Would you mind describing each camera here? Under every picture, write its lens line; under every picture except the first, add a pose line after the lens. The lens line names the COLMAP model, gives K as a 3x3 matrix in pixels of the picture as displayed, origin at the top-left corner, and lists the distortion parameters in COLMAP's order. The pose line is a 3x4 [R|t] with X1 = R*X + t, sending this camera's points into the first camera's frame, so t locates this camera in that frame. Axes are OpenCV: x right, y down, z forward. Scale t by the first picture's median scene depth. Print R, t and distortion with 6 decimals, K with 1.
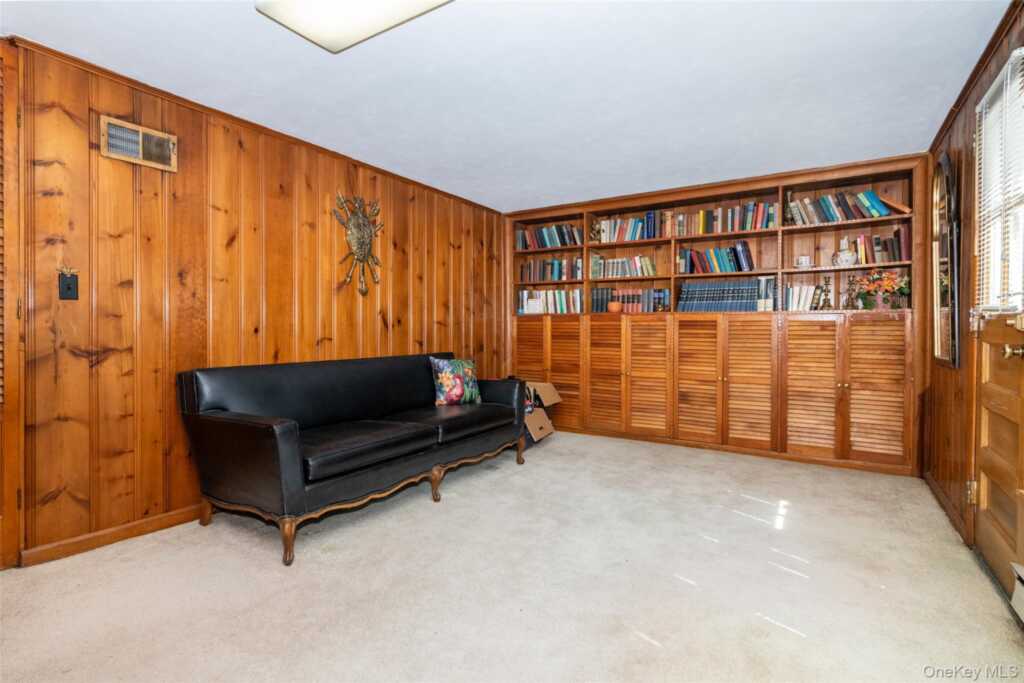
lens RADIAL K [[489.1, 0, 516.2], [0, 489.1, 329.0], [0, 0, 1]] dist [-0.002881, -0.000218]
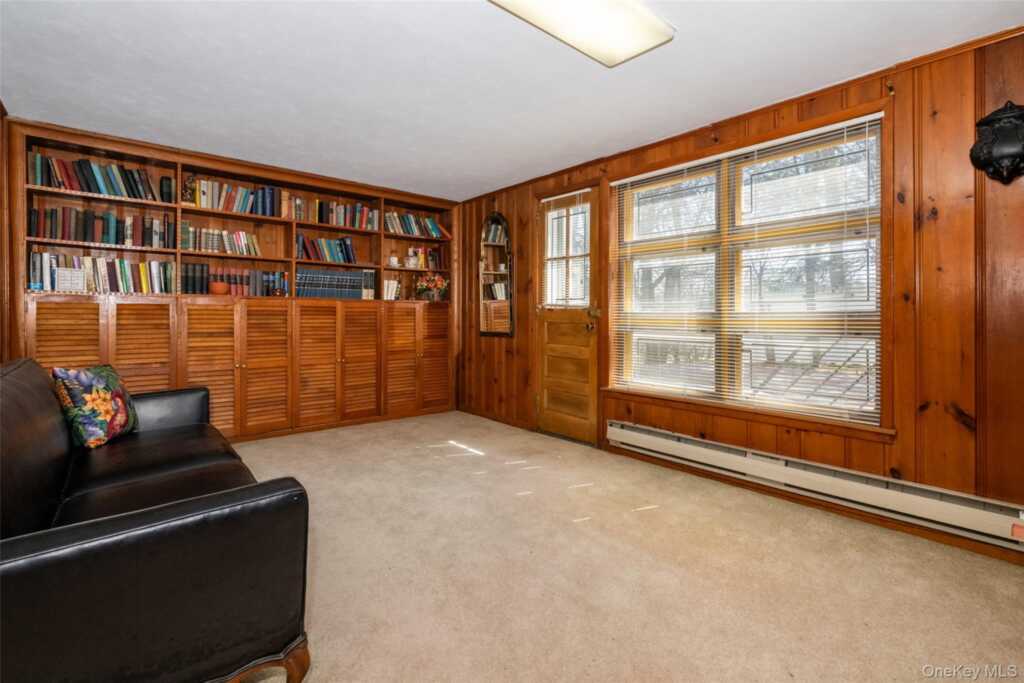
lens RADIAL K [[490.0, 0, 513.5], [0, 490.0, 313.0], [0, 0, 1]] dist [-0.002008, -0.000295]
pose [[0.274414, -0.000239, 0.961611, -0.530433], [-0.001435, 0.999999, 0.000658, -0.004805], [-0.961610, -0.001560, 0.274414, 0.334900]]
